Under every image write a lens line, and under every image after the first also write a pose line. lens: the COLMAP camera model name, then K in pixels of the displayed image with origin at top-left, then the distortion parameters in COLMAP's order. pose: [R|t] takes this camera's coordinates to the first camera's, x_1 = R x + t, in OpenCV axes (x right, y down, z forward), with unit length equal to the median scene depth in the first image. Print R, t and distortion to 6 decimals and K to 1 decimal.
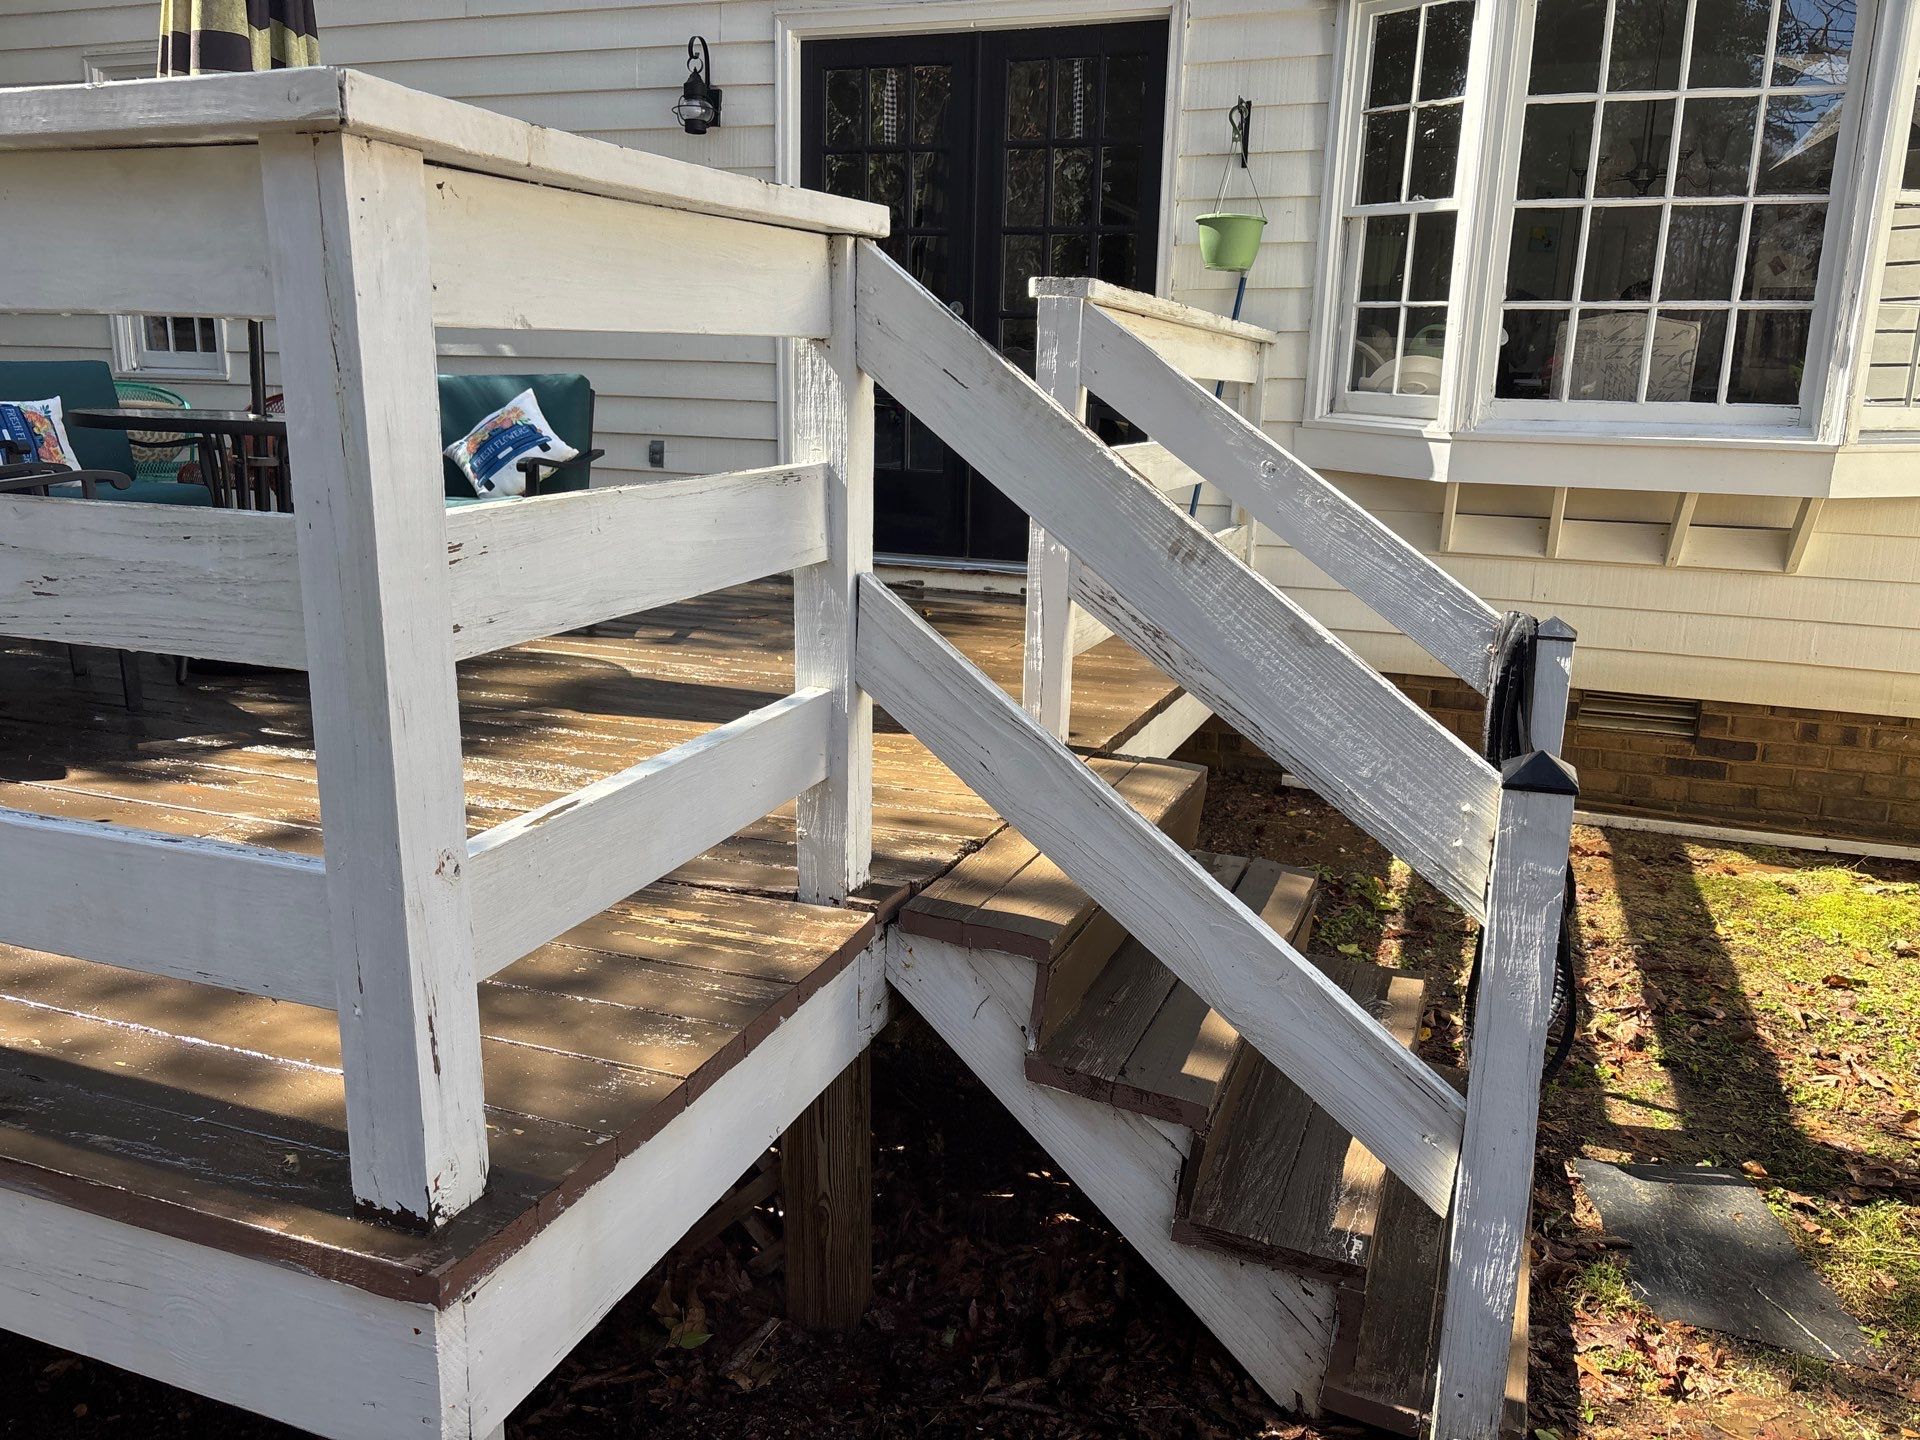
lens RADIAL K [[1429.1, 0, 968.3], [0, 1429.1, 747.4], [0, 0, 1]] dist [0.010056, -0.004702]
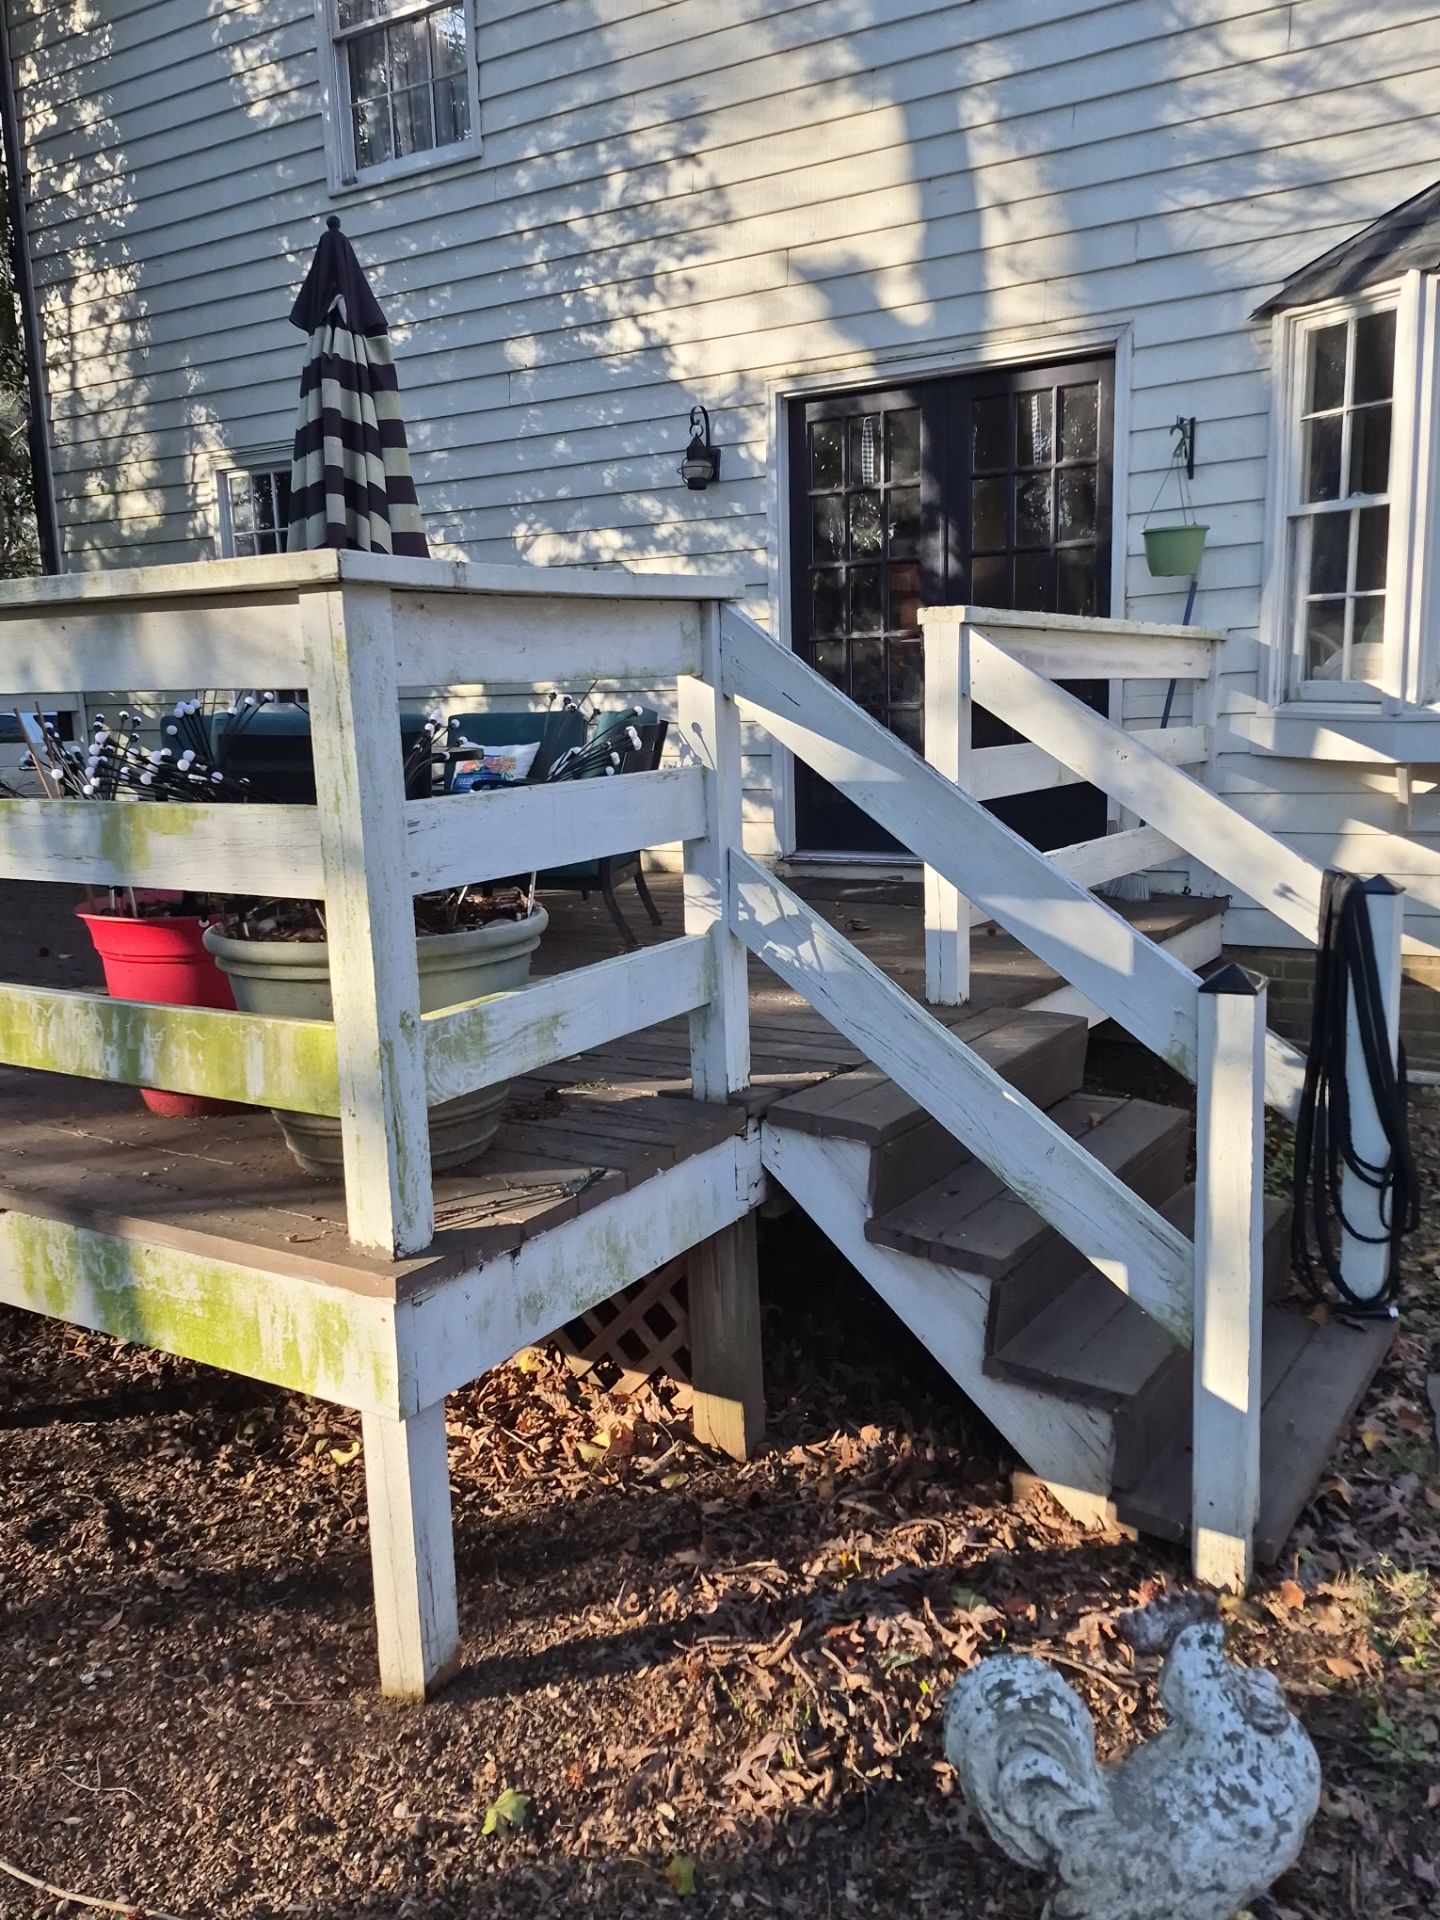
lens RADIAL K [[1552.2, 0, 717.9], [0, 1552.2, 982.0], [0, 0, 1]] dist [0.011752, -0.001814]
pose [[0.973874, -0.015415, -0.226564, 0.217515], [0.000152, 0.997738, -0.067229, 0.091617], [0.227088, 0.065438, 0.971673, -0.360531]]
